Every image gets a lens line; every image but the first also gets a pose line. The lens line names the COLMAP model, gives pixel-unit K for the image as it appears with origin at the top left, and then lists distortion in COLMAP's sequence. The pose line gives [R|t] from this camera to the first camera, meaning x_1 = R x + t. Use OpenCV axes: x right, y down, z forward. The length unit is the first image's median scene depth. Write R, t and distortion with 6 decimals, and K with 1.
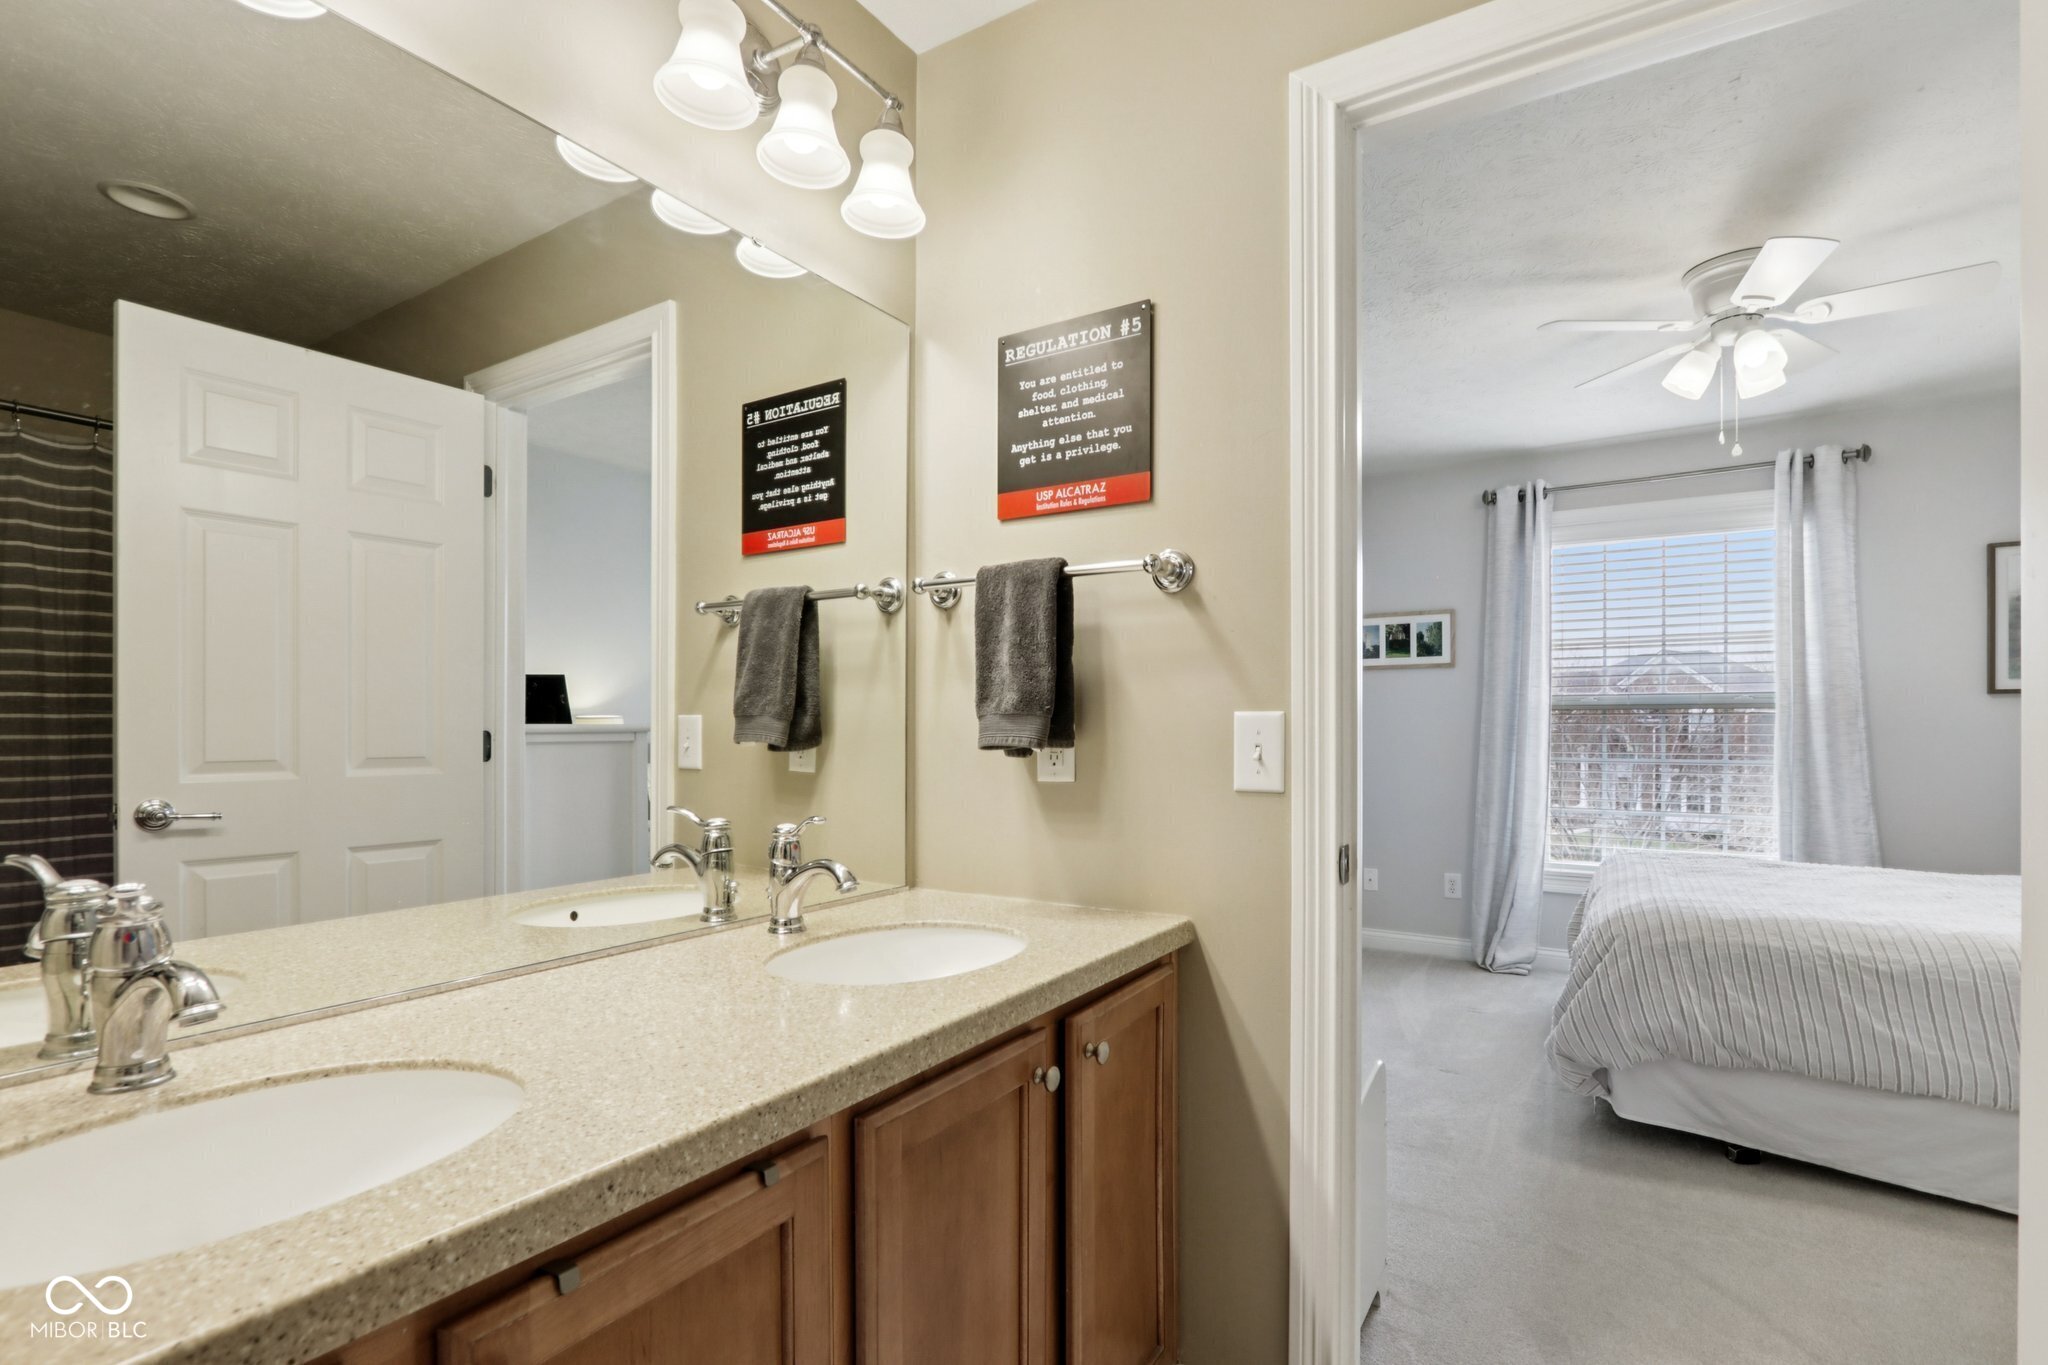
lens RADIAL K [[960.6, 0, 1019.0], [0, 960.6, 728.1], [0, 0, 1]] dist [-0.011966, 0.000153]
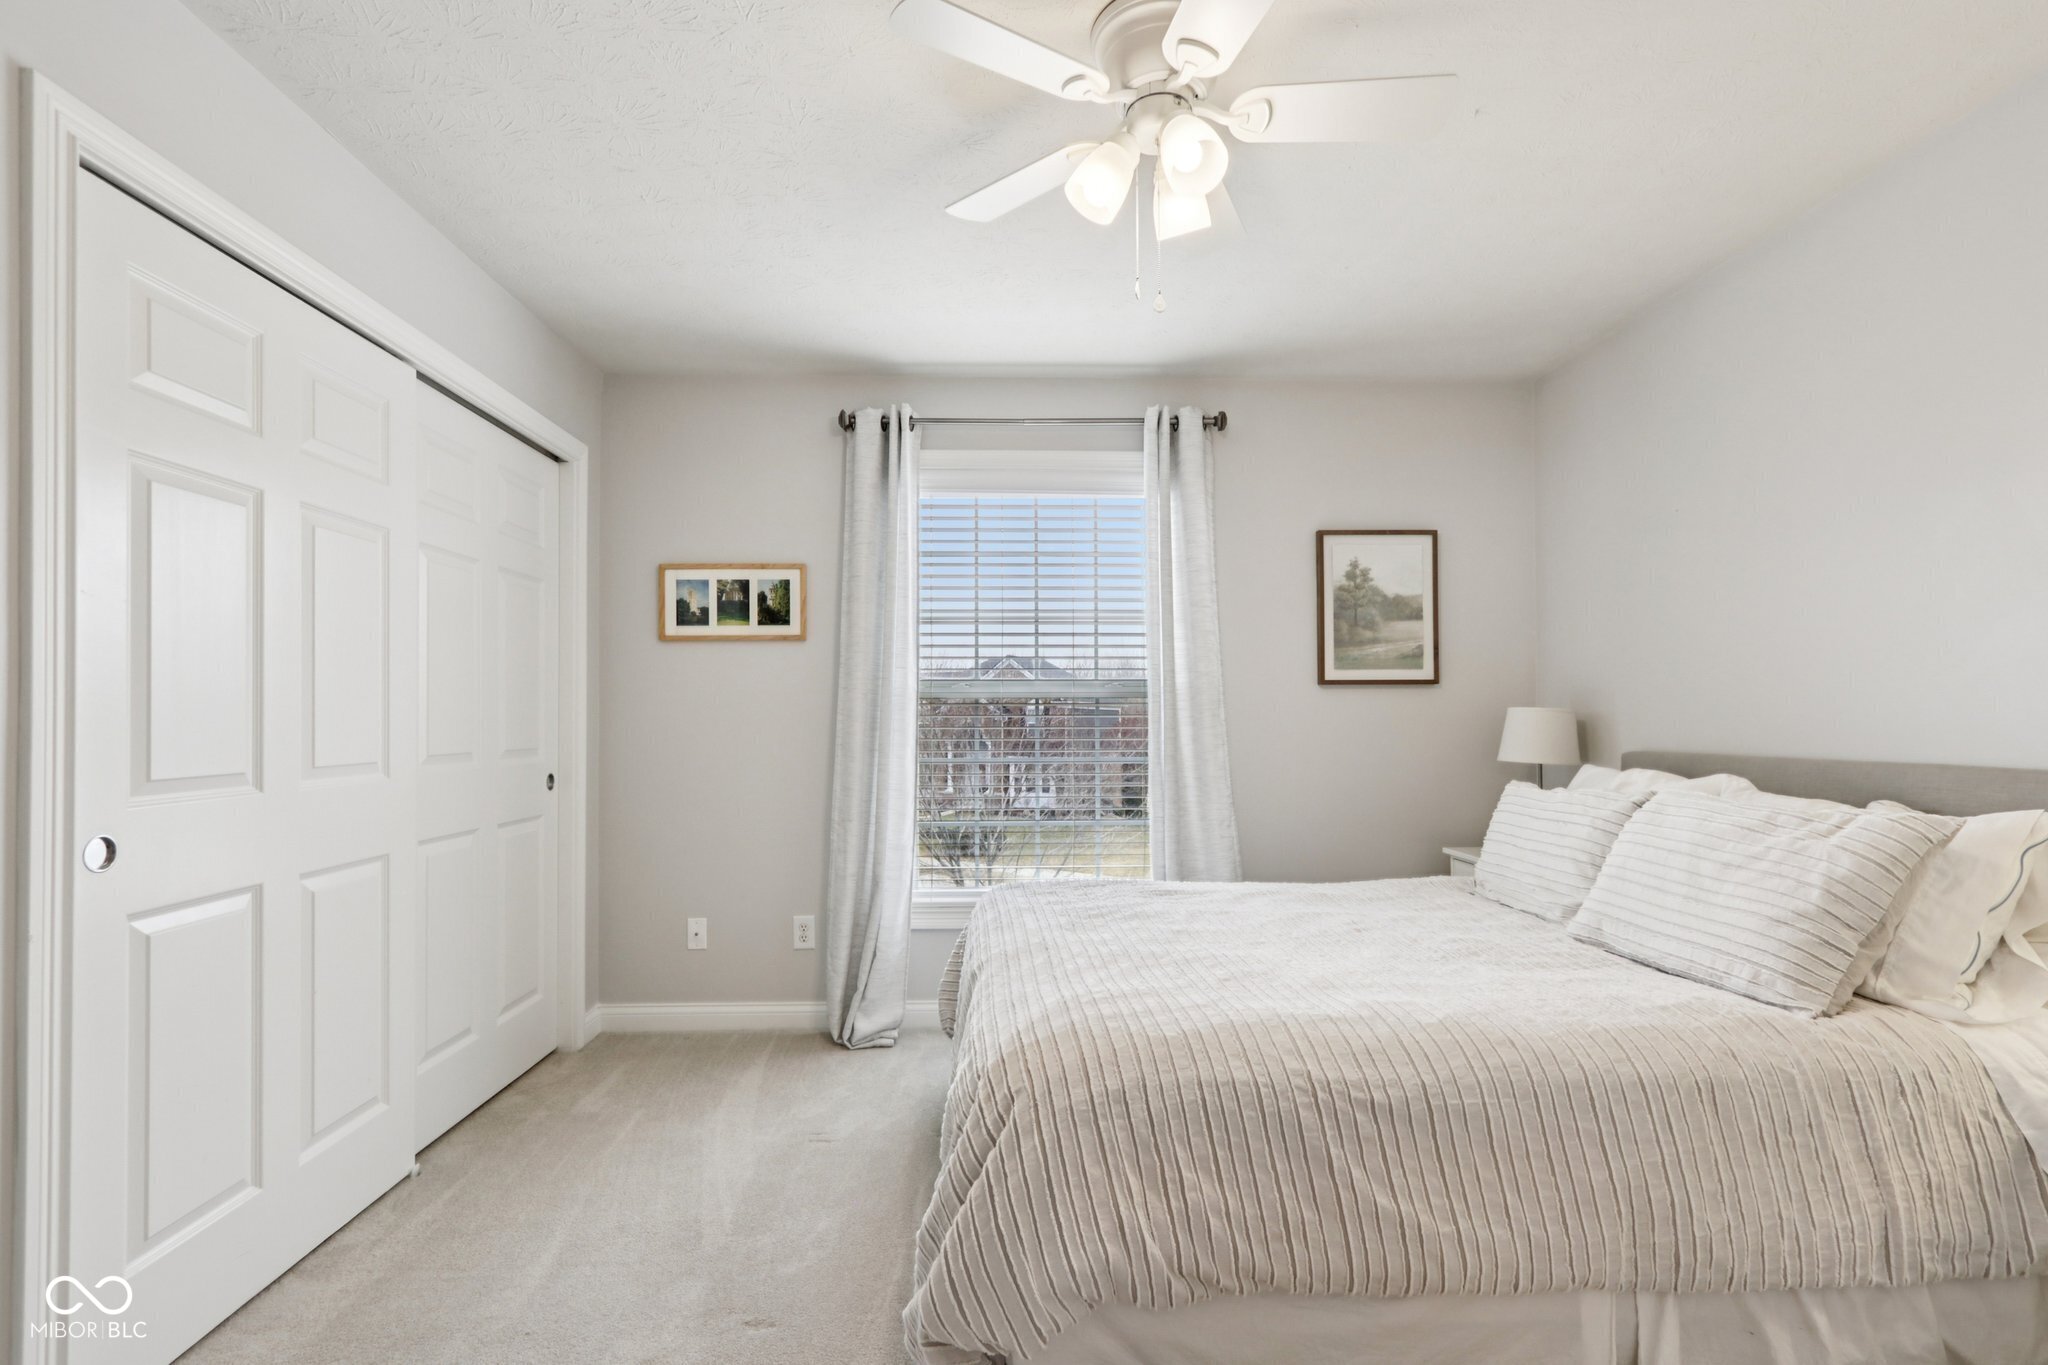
lens RADIAL K [[960.6, 0, 1019.0], [0, 960.6, 728.1], [0, 0, 1]] dist [-0.011966, 0.000153]
pose [[0.822315, -0.006321, 0.568998, 0.176617], [0.003500, 0.999976, 0.006051, 0.001078], [-0.569022, -0.002985, 0.822317, 0.308128]]
